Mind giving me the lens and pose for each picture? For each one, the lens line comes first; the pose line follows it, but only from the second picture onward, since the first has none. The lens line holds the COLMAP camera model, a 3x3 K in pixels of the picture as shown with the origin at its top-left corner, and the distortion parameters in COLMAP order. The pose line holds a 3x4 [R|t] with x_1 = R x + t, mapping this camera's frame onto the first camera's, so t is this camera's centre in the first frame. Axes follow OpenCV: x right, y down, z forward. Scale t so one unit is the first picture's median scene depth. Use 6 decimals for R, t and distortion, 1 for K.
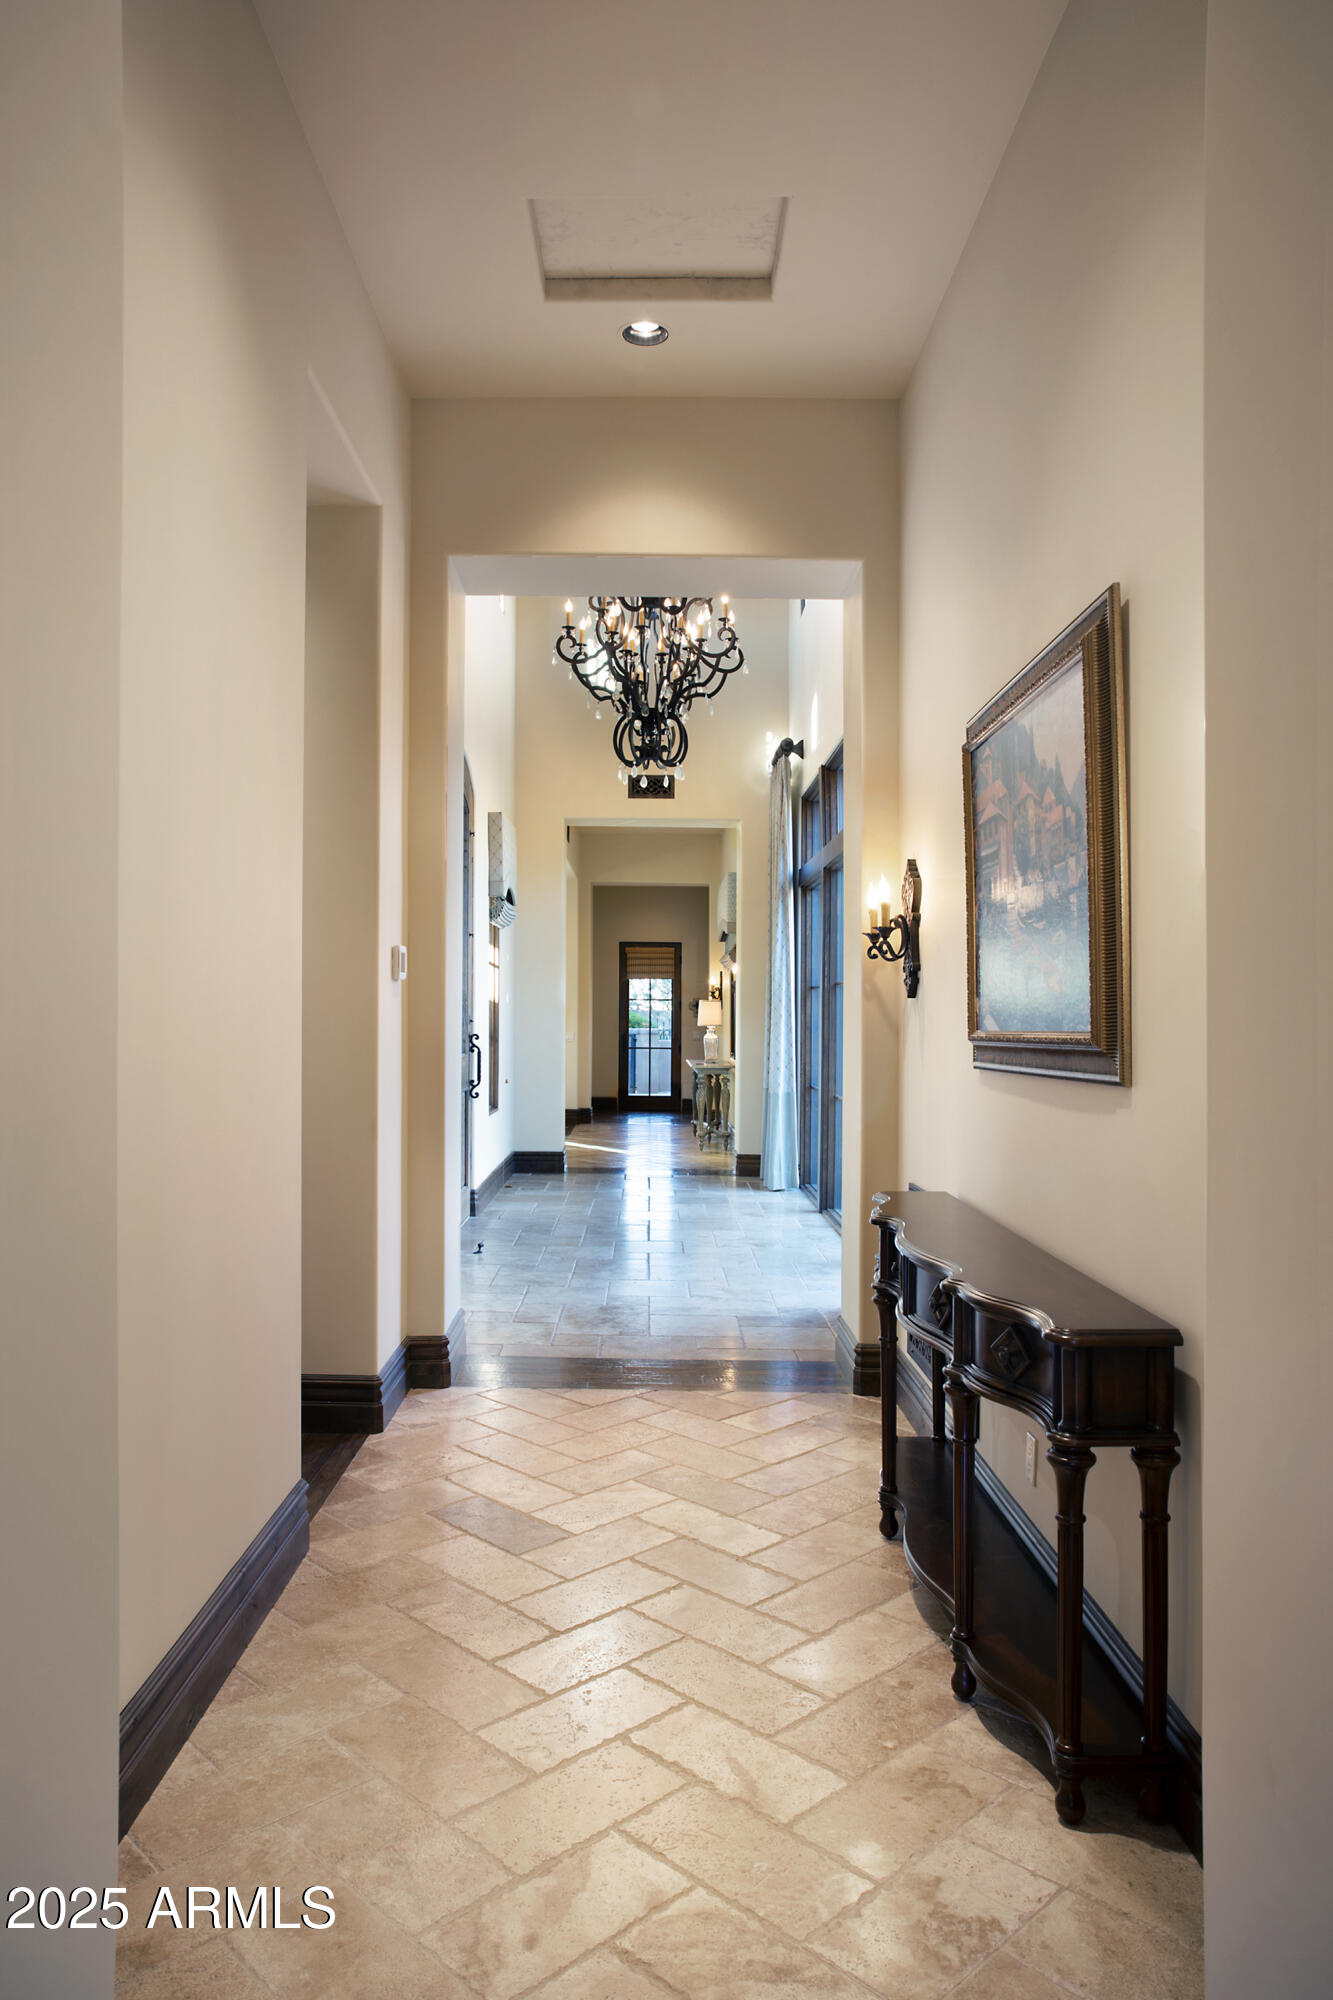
lens RADIAL K [[1383.3, 0, 665.4], [0, 1383.3, 1002.4], [0, 0, 1]] dist [0.025295, 0.017691]
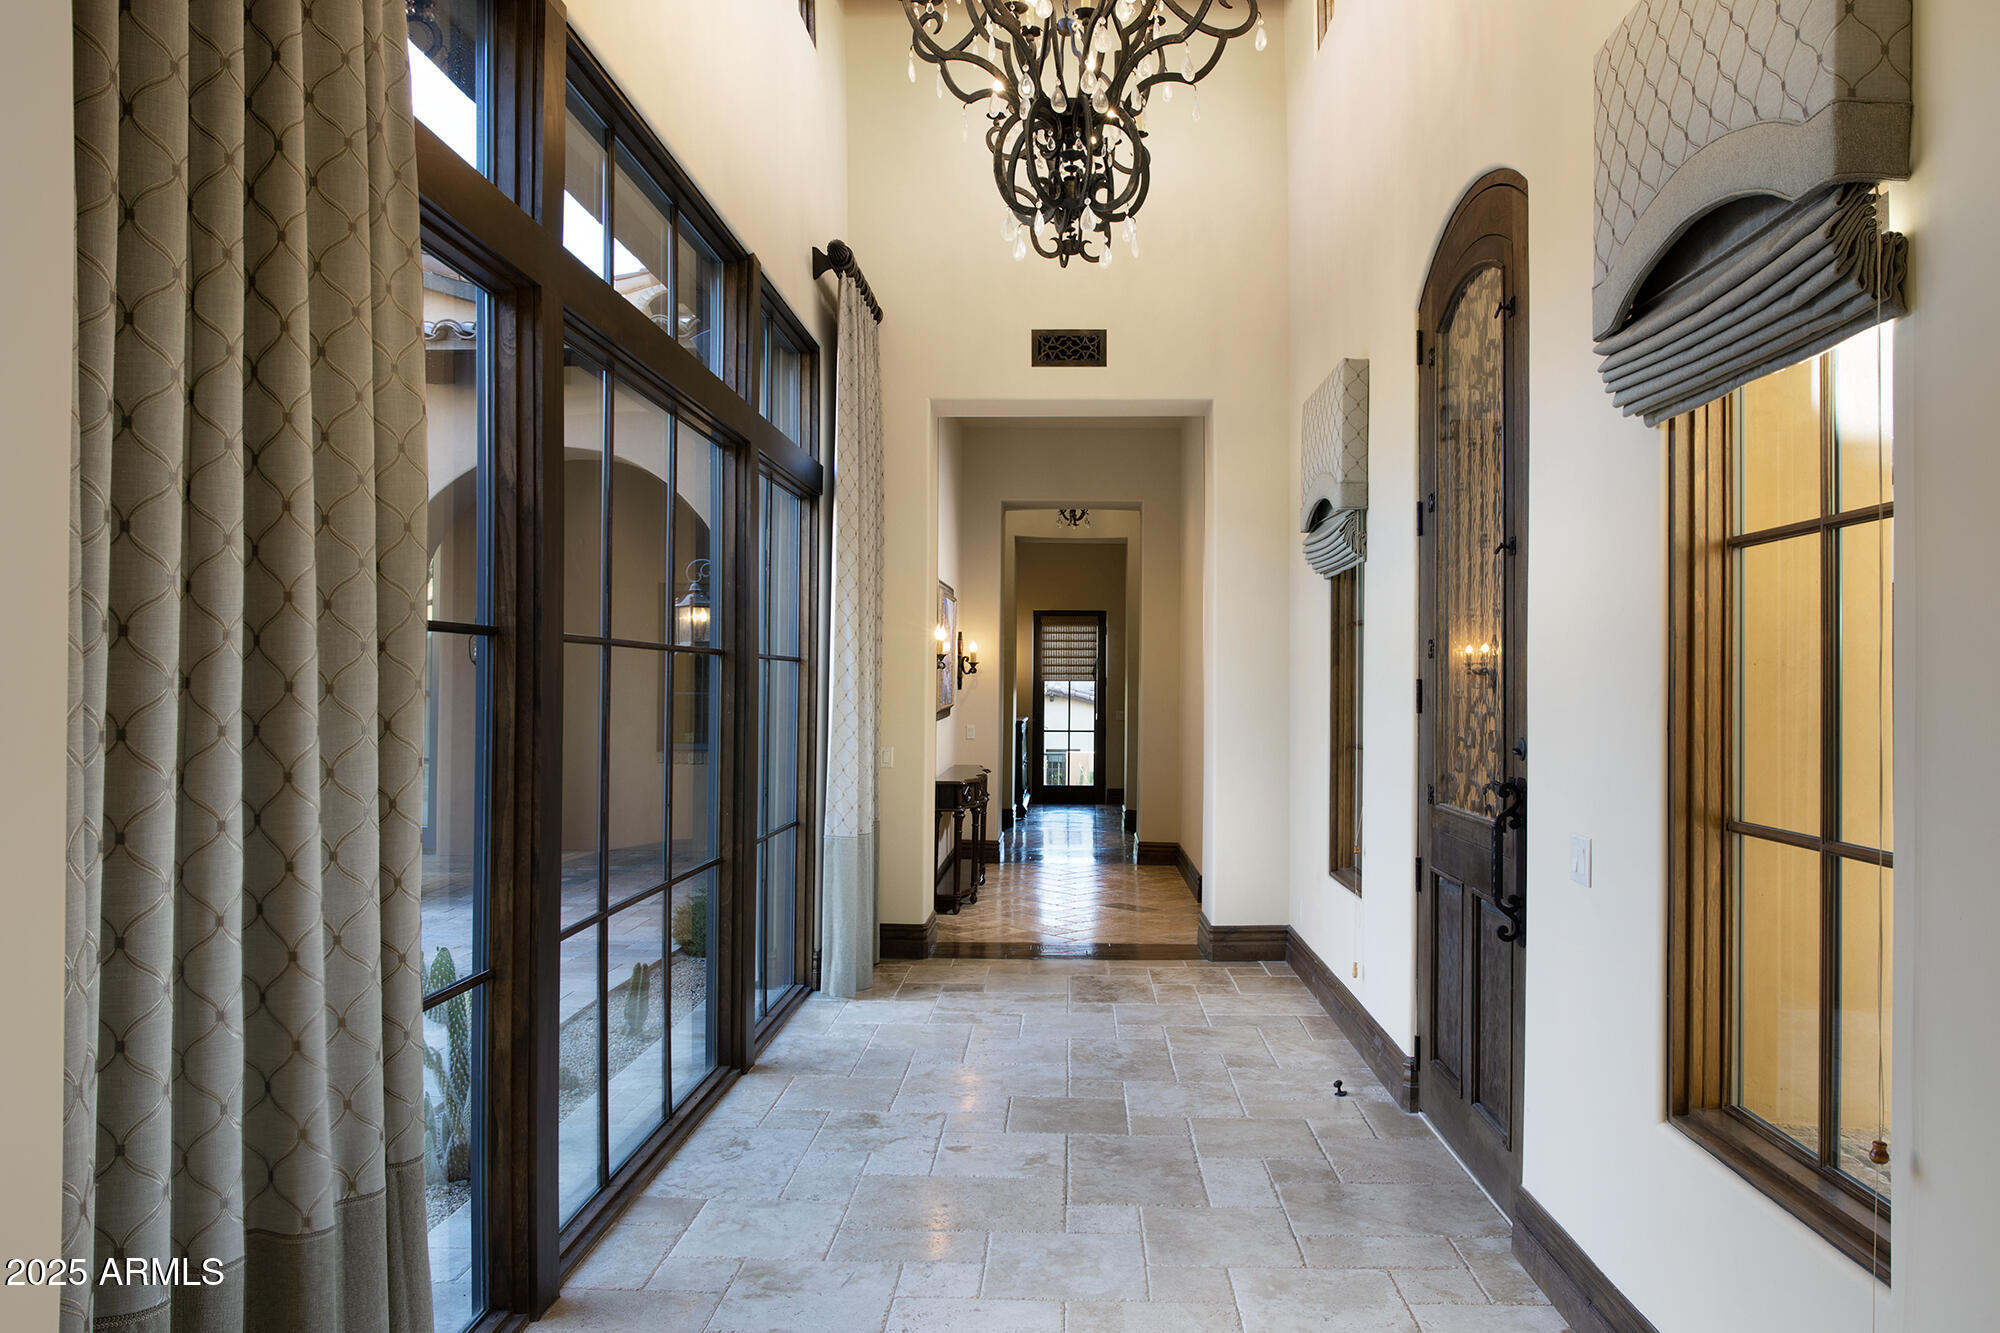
lens RADIAL K [[1383.3, 0, 1000.9], [0, 1383.3, 669.2], [0, 0, 1]] dist [0.025295, 0.017691]
pose [[0.998200, 0.003680, -0.059852, -0.005028], [-0.003434, 0.999985, 0.004214, -0.012843], [0.059866, -0.004001, 0.998198, 0.496055]]
